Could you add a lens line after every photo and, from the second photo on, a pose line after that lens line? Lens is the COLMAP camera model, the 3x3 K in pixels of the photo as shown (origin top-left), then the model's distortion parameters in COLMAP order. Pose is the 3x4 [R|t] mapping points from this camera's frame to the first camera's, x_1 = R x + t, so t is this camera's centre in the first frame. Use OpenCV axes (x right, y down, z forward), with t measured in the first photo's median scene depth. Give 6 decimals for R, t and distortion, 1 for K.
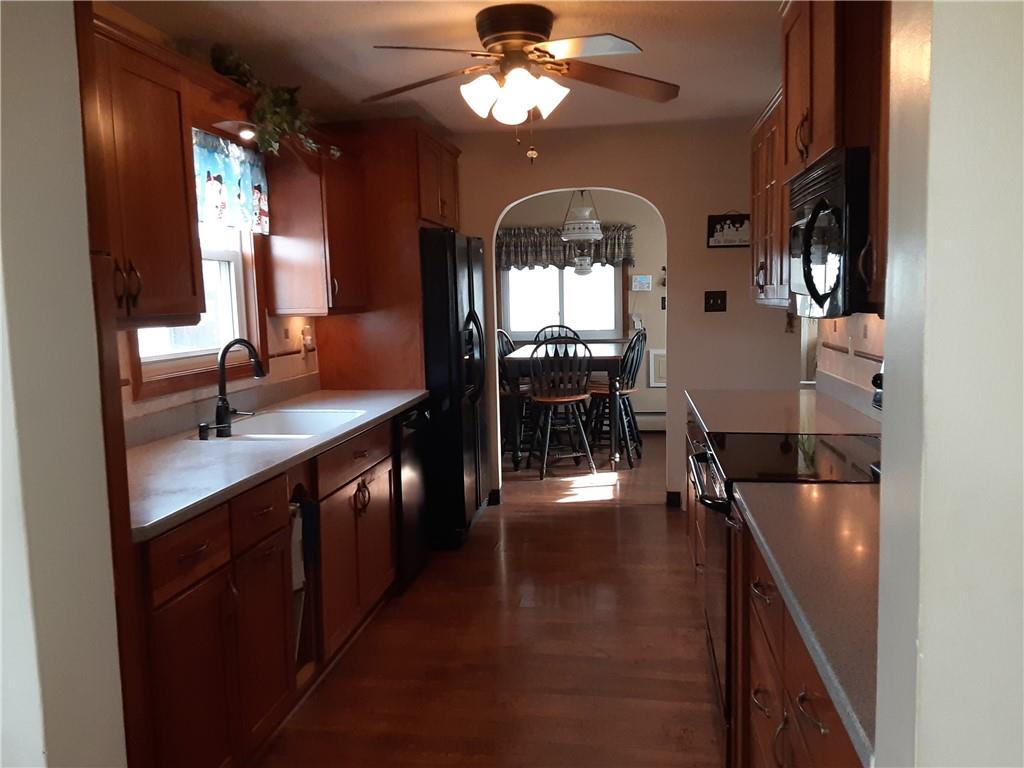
lens RADIAL K [[816.9, 0, 512.0], [0, 816.9, 384.0], [0, 0, 1]] dist [0.012859, -0.001380]
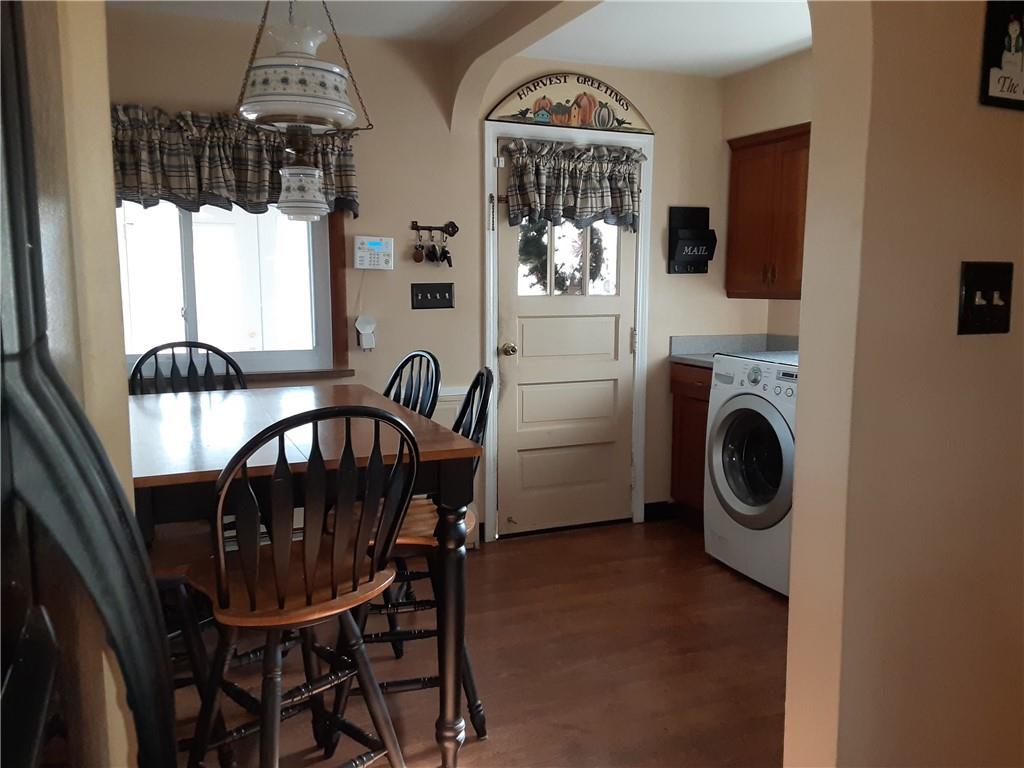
lens RADIAL K [[816.9, 0, 512.0], [0, 816.9, 384.0], [0, 0, 1]] dist [0.012859, -0.001380]
pose [[0.844121, -0.034958, 0.535011, -0.030550], [0.030232, 0.999388, 0.017602, -0.053264], [-0.535299, 0.001316, 0.844661, 0.555579]]
